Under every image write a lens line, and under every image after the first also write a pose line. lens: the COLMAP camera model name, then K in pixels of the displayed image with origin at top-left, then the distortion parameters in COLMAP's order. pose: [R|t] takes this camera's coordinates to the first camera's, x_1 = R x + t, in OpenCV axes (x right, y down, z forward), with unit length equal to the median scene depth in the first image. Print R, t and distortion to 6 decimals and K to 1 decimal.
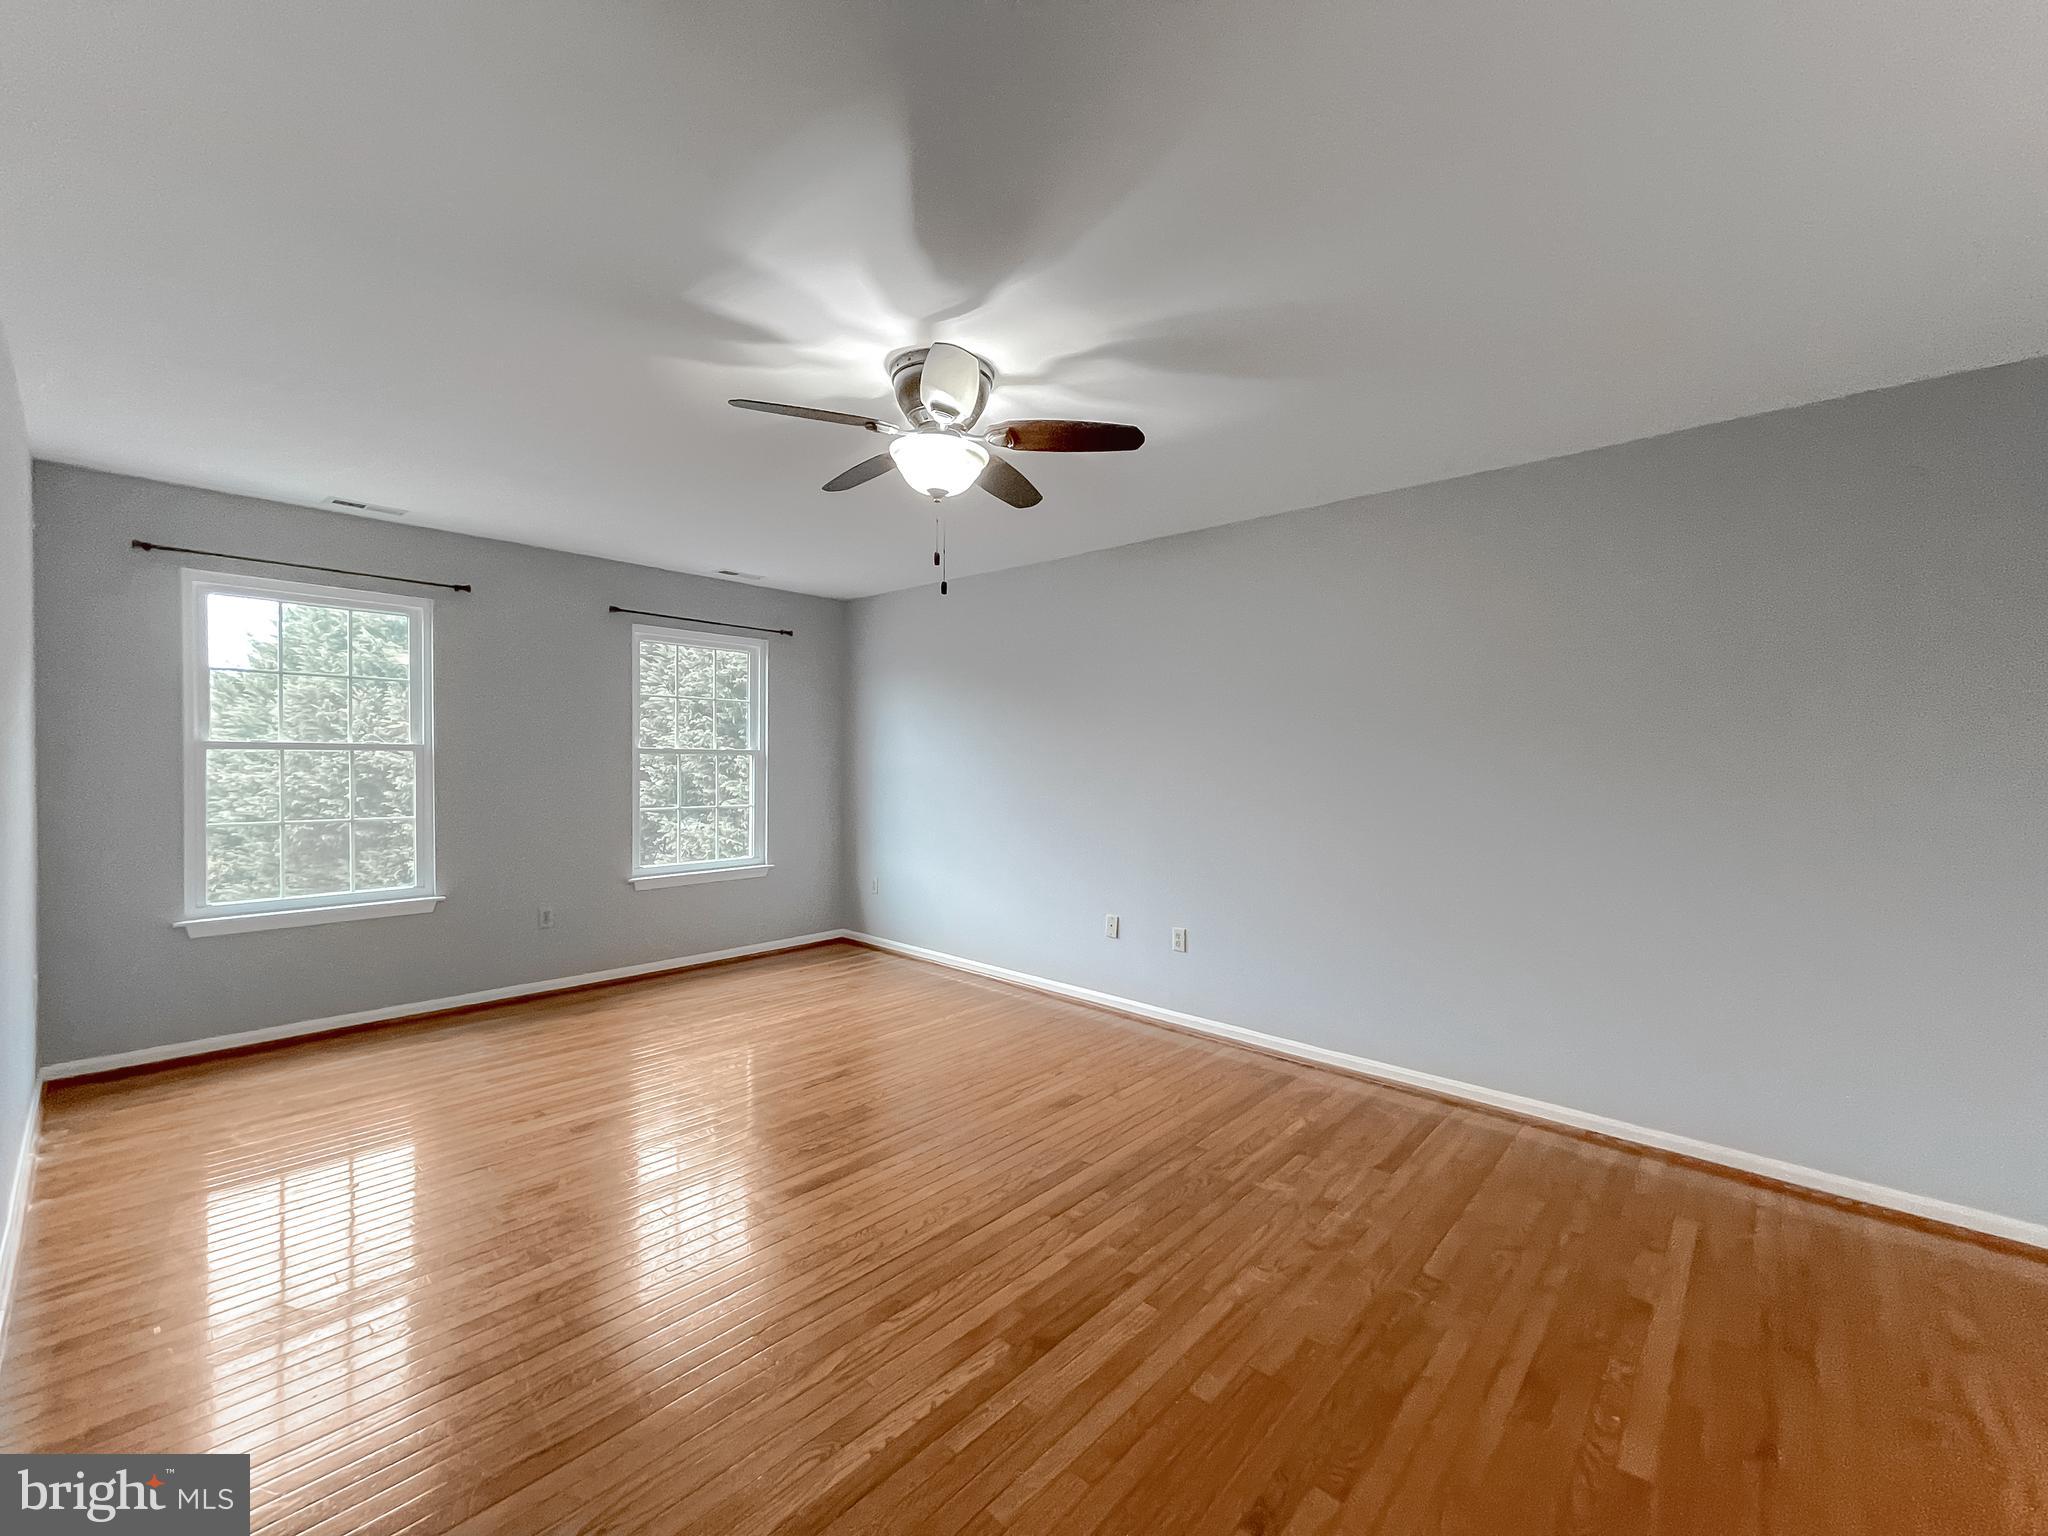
lens RADIAL K [[829.2, 0, 1017.6], [0, 829.2, 774.8], [0, 0, 1]] dist [-0.000490, -0.000096]
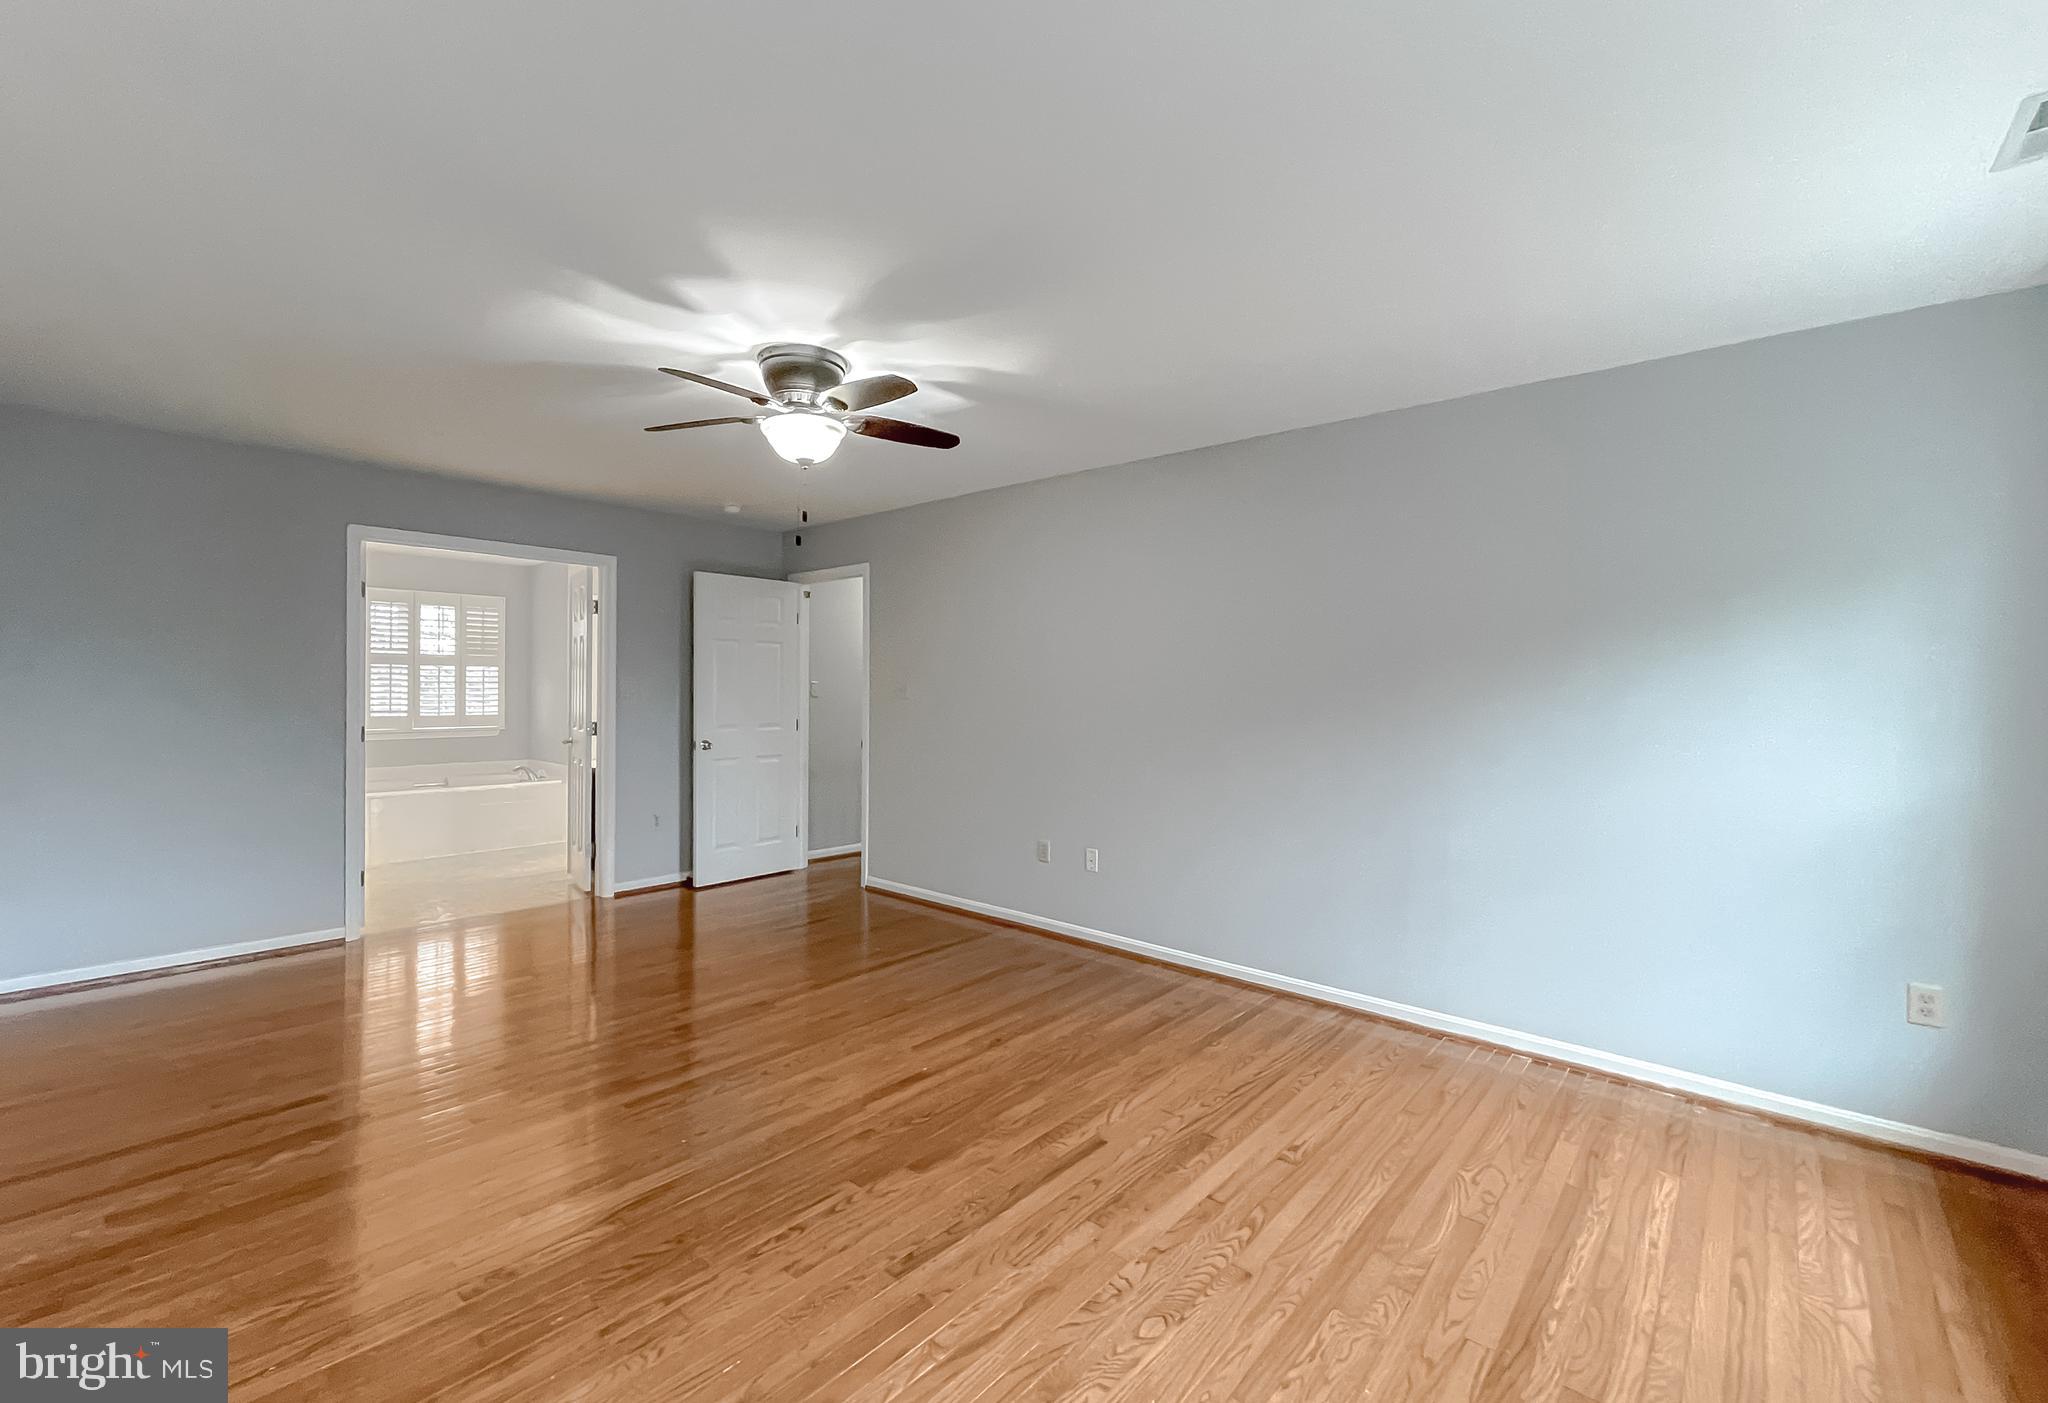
lens RADIAL K [[858.4, 0, 1024.0], [0, 858.4, 701.5], [0, 0, 1]] dist [-0.001942, 0.000099]
pose [[-0.999486, -0.020605, -0.024565, -0.249544], [-0.021521, 0.999061, 0.037599, -0.031130], [0.023767, 0.038108, -0.998991, 1.447298]]
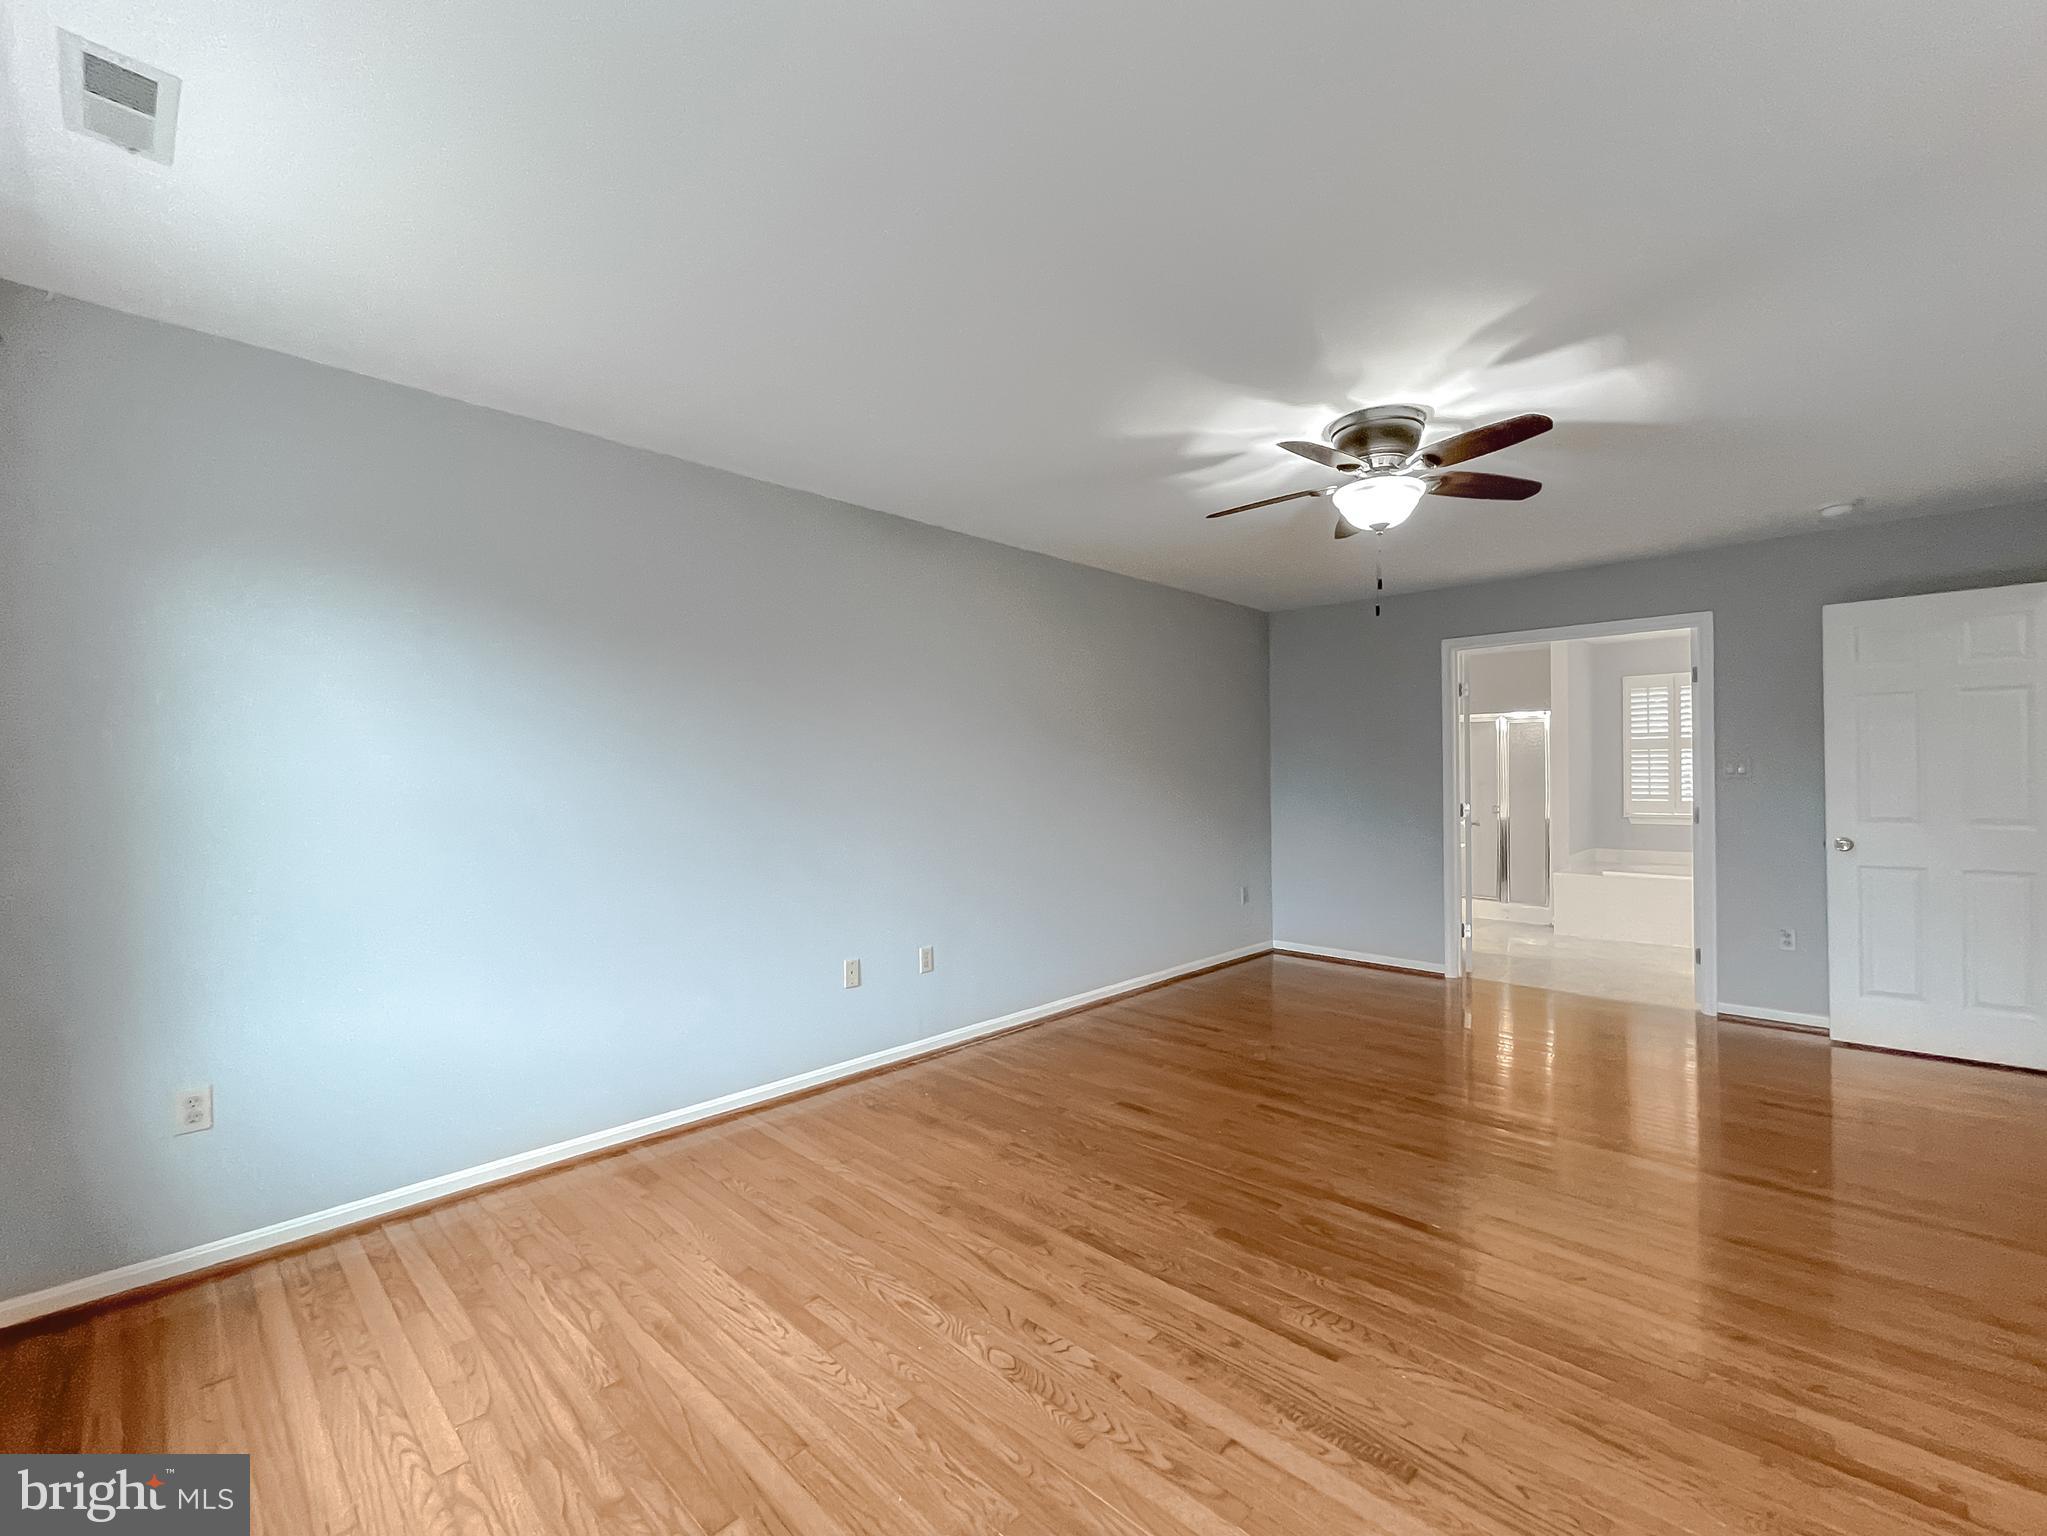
lens RADIAL K [[873.1, 0, 1002.2], [0, 873.1, 770.5], [0, 0, 1]] dist [0.000528, 0.000120]
pose [[0.034943, -0.003404, 0.999383, -0.851727], [0.030004, 0.999547, 0.002356, -0.013462], [-0.998939, 0.029903, 0.035030, 0.956763]]
